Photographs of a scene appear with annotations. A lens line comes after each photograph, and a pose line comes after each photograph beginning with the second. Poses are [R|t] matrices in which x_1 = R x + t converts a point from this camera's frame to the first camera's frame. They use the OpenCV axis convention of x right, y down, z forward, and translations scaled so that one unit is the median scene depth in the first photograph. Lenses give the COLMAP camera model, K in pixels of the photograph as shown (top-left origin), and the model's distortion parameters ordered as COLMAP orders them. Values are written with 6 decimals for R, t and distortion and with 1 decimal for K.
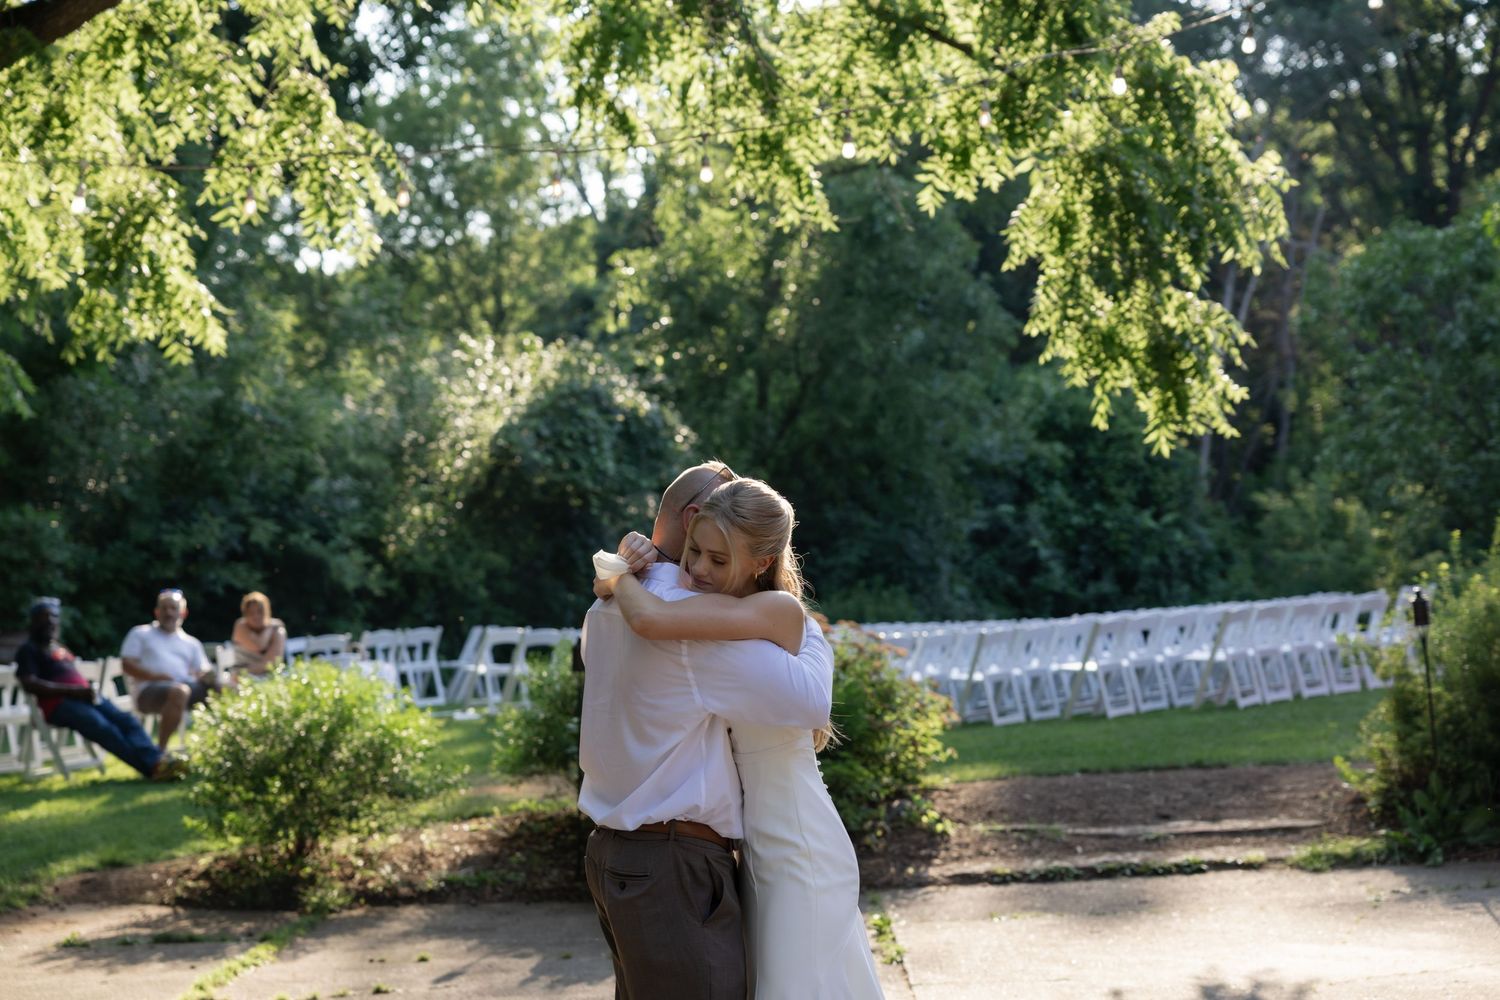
lens RADIAL K [[2946.0, 0, 758.4], [0, 2946.0, 488.4], [0, 0, 1]] dist [0.064318, 0.000000]
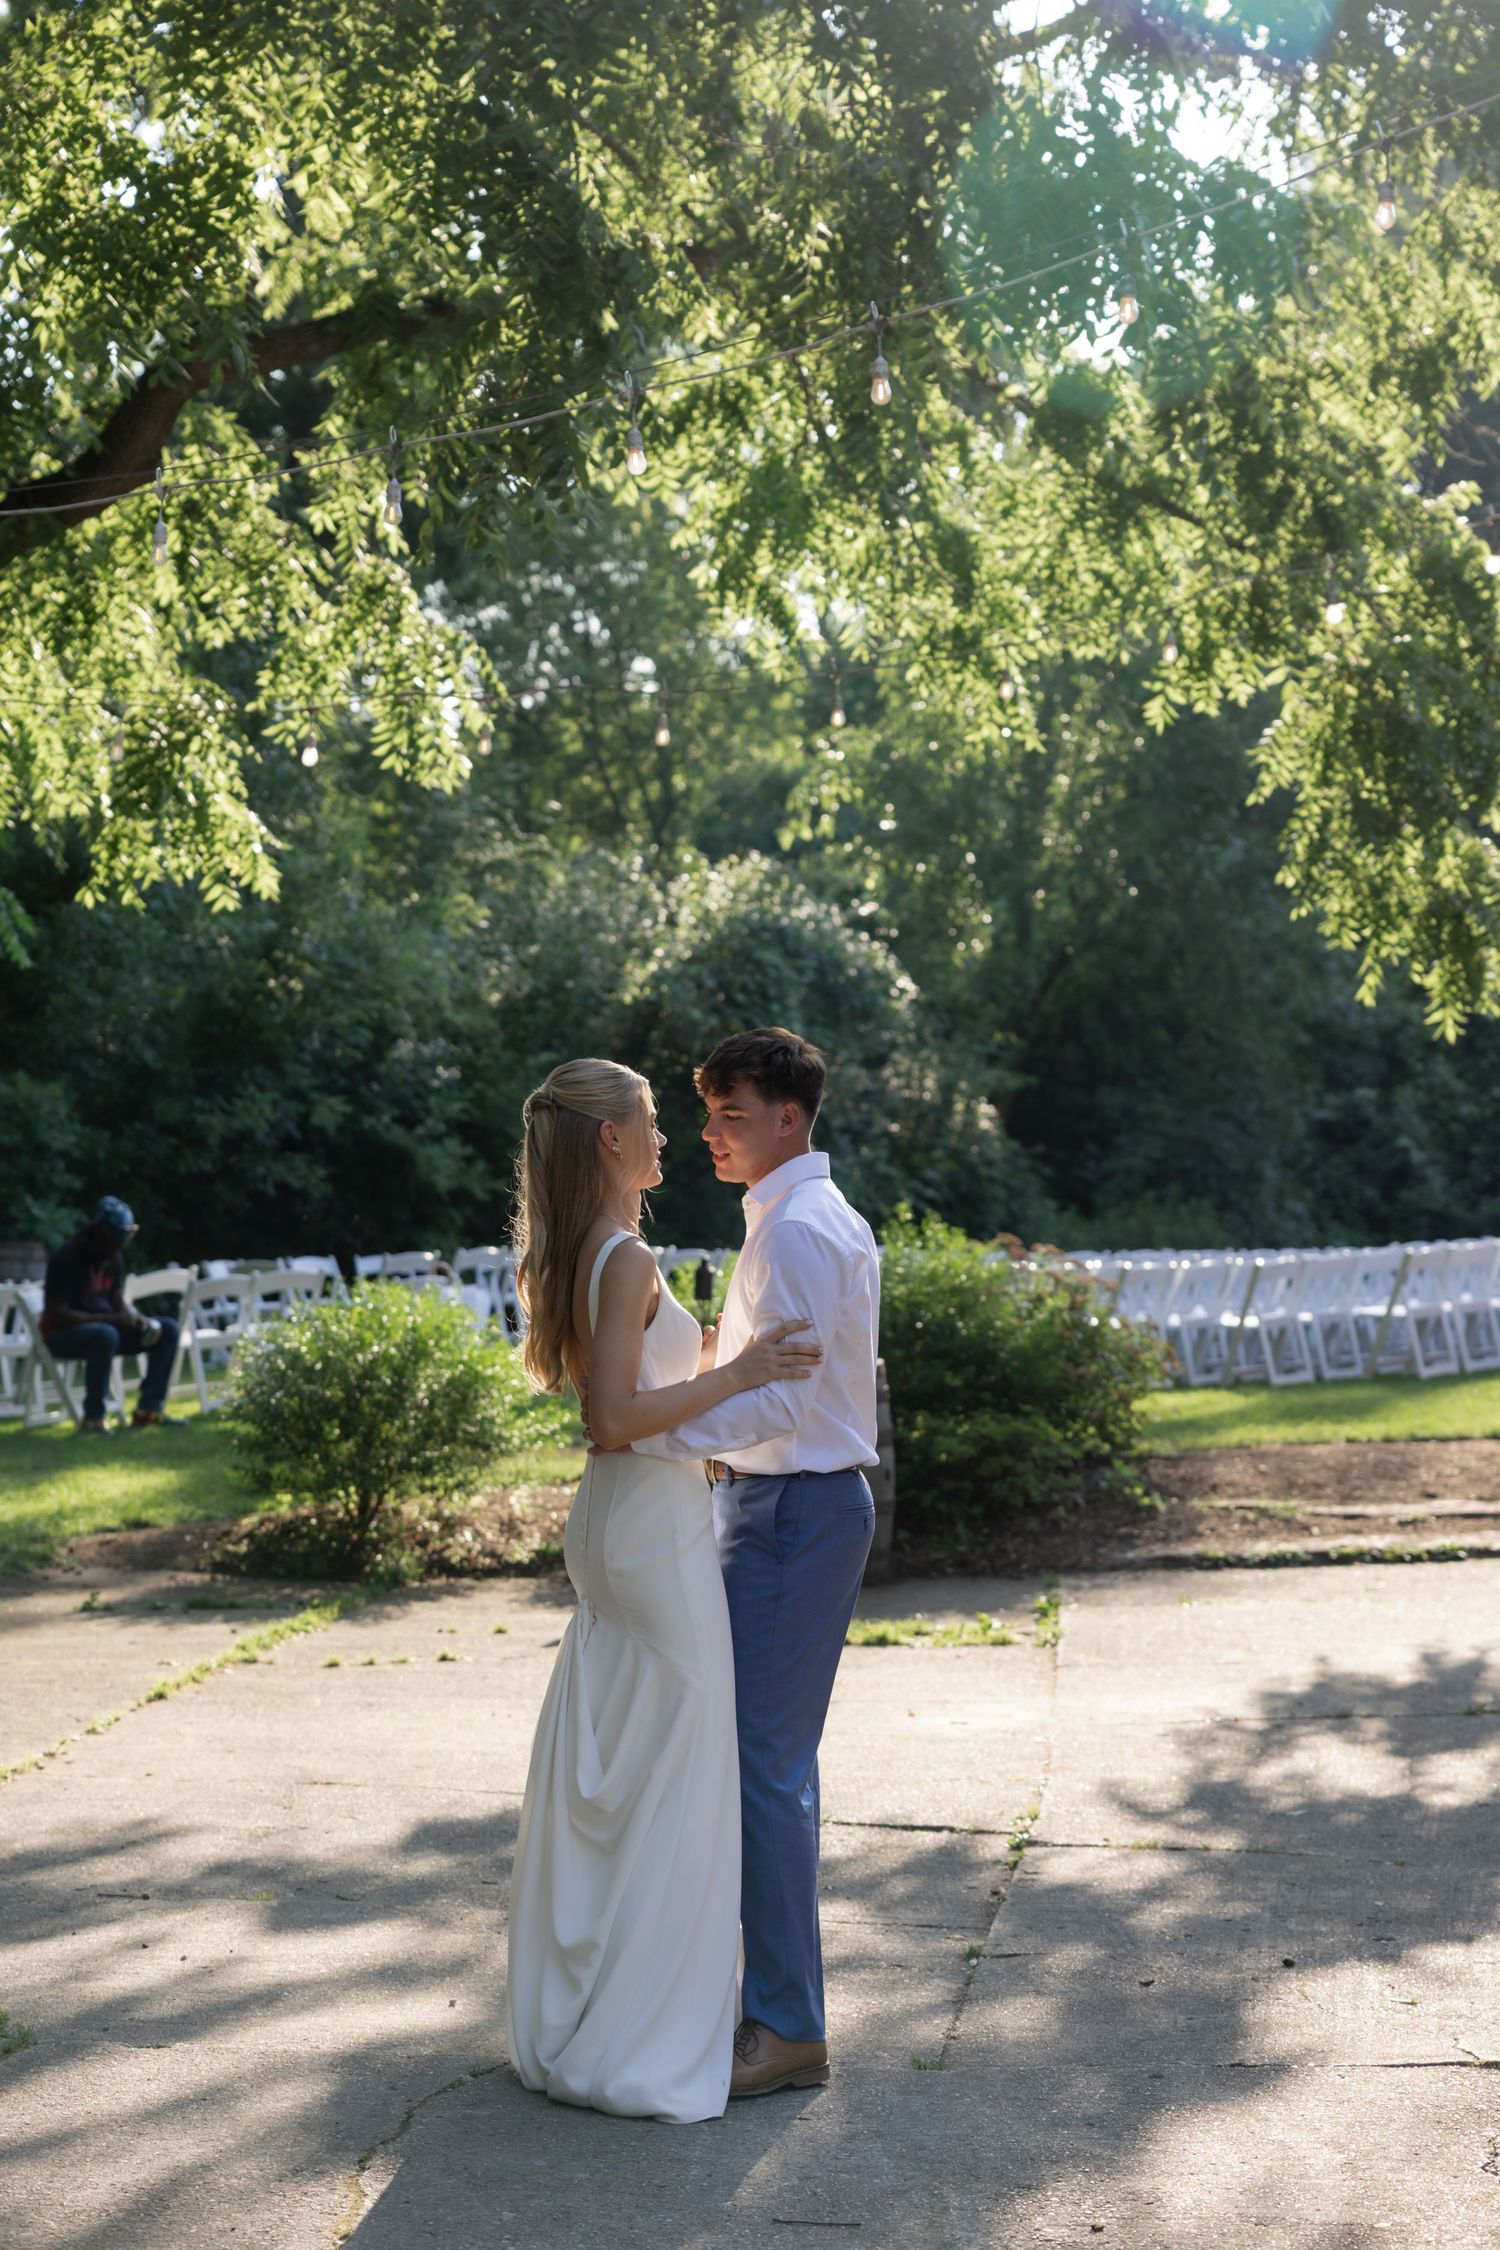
lens RADIAL K [[4418.9, 0, 748.7], [0, 4418.9, 1127.1], [0, 0, 1]] dist [0.064318, 0.000000]
pose [[0.997218, 0.015811, -0.072841, 0.035911], [-0.014444, 0.999710, 0.019260, -0.008550], [0.073124, -0.018155, 0.997158, -0.195848]]
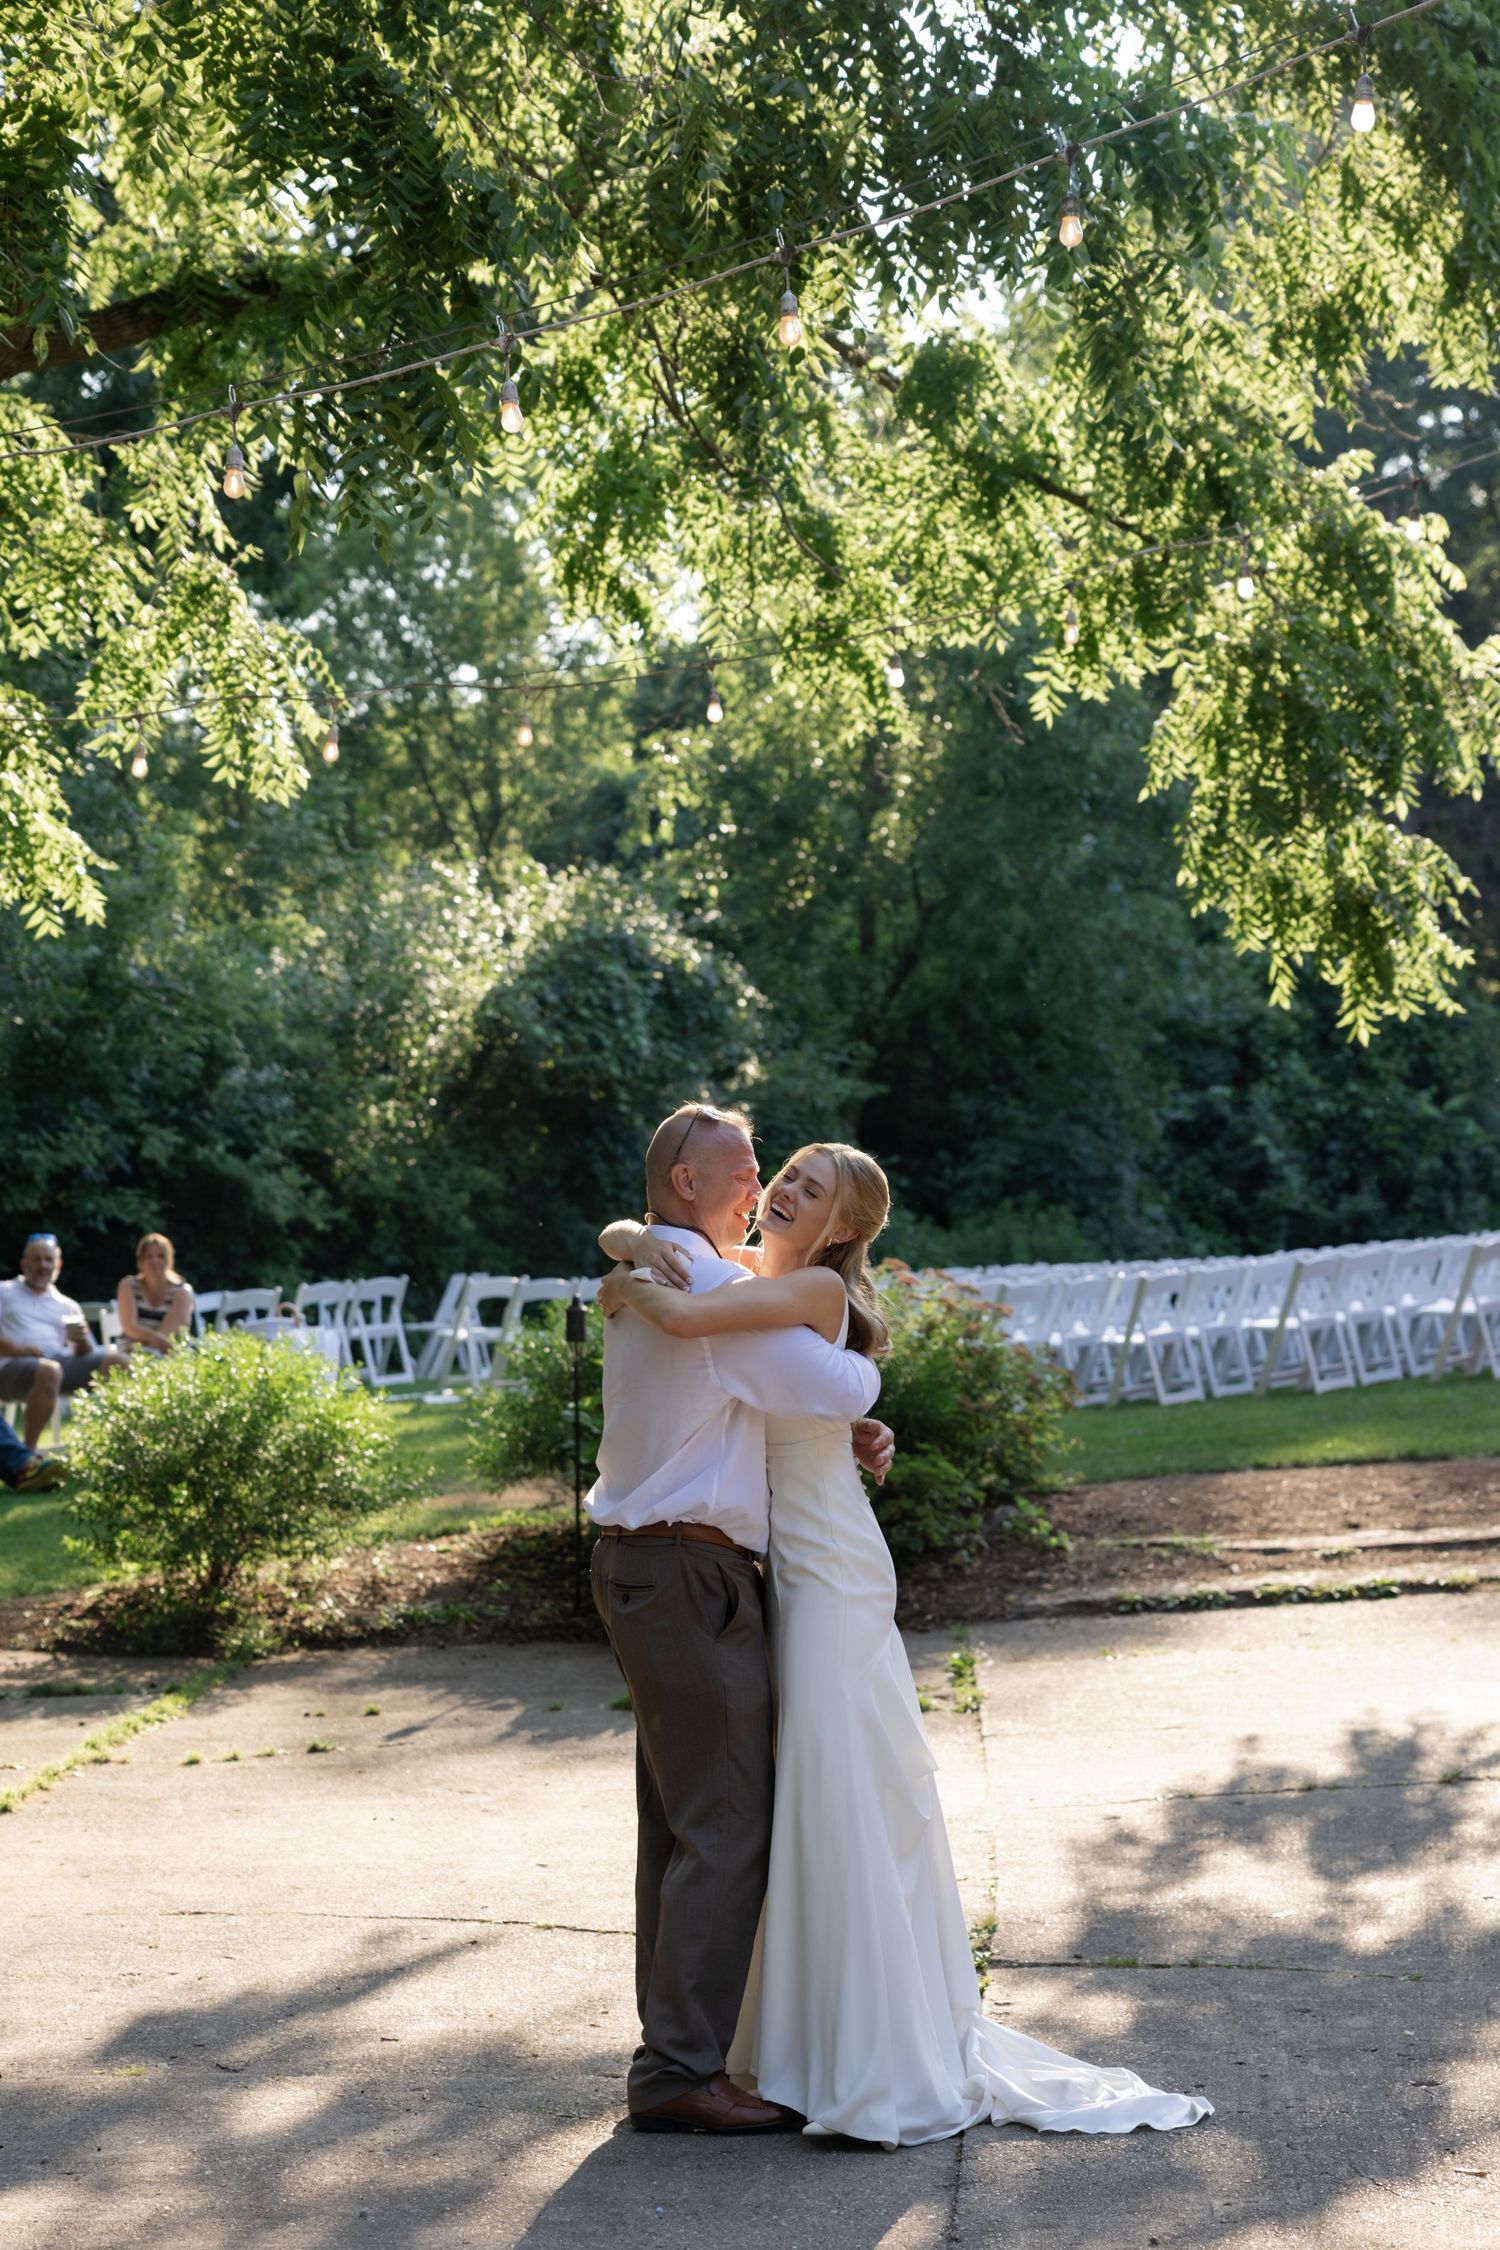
lens RADIAL K [[4418.9, 0, 757.4], [0, 4418.9, 1131.4], [0, 0, 1]] dist [0.064318, 0.000000]
pose [[0.999429, -0.012018, -0.031581, 0.020429], [0.012602, 0.999752, 0.018335, -0.011279], [0.031353, -0.018722, 0.999333, -0.125133]]
